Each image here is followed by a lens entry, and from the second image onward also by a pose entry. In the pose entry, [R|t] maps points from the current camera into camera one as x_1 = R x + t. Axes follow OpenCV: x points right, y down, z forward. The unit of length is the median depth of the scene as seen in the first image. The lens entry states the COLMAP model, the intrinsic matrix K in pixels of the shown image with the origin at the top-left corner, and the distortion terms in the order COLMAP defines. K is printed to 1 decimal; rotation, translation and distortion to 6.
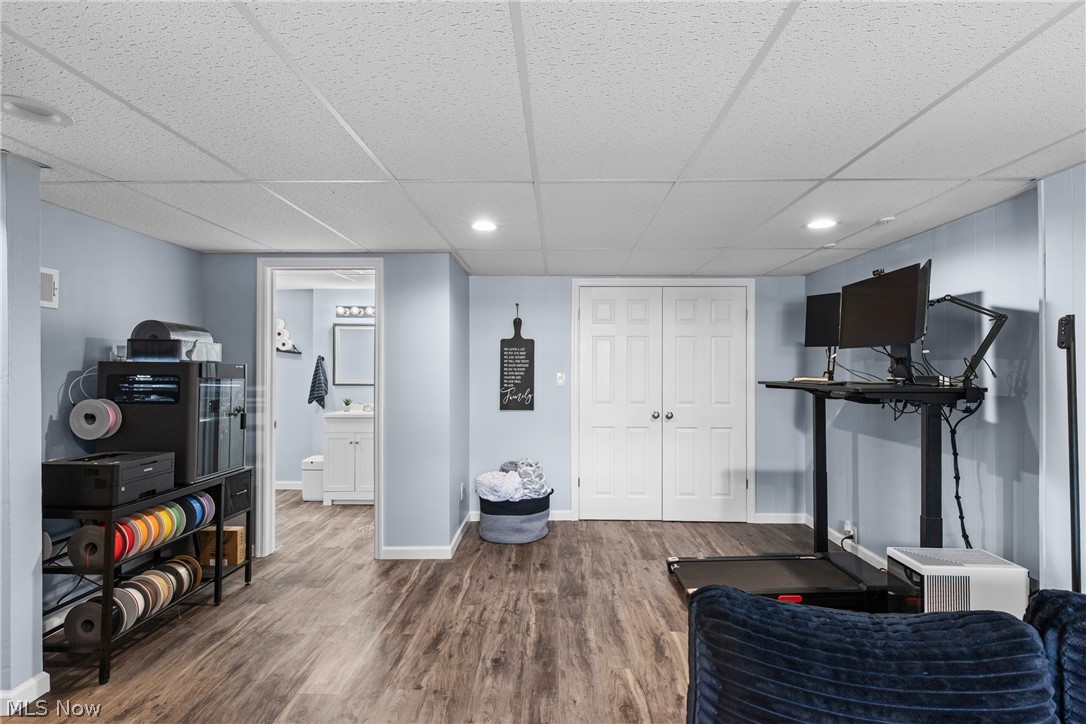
lens RADIAL K [[488.5, 0, 544.4], [0, 488.5, 363.5], [0, 0, 1]] dist [0.009150, -0.001107]
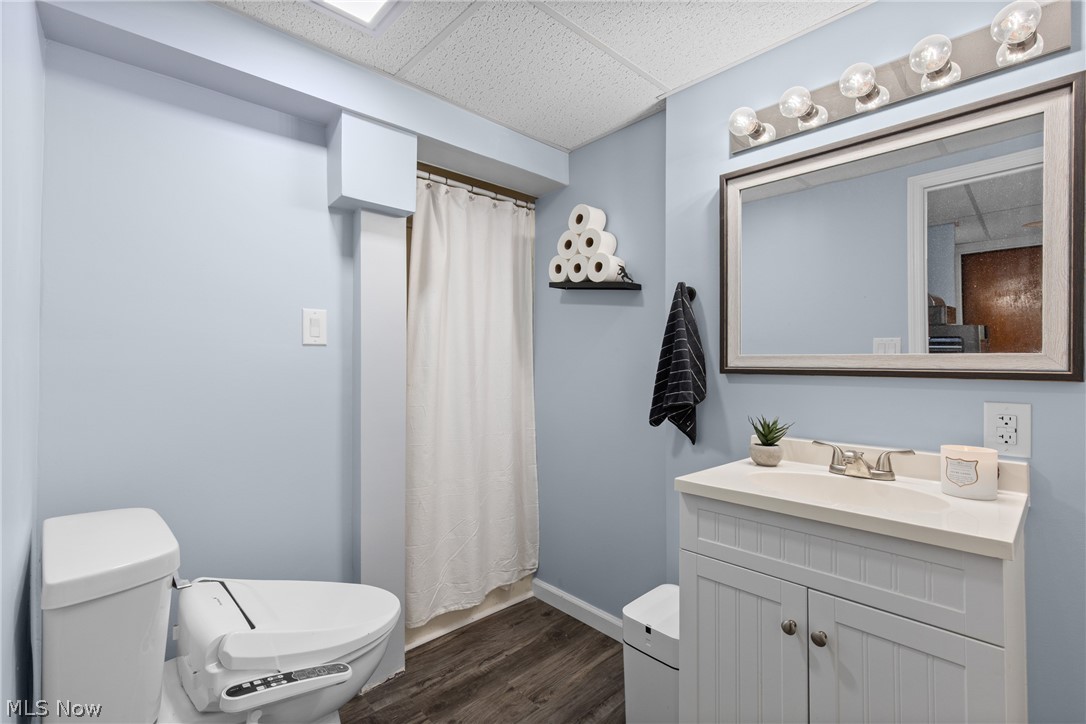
lens RADIAL K [[488.5, 0, 541.3], [0, 488.5, 366.2], [0, 0, 1]] dist [0.009150, -0.001107]
pose [[0.690340, -0.003944, -0.723475, -0.283414], [0.011096, 0.999925, 0.005137, 0.037327], [0.723400, -0.011574, 0.690332, 0.697422]]
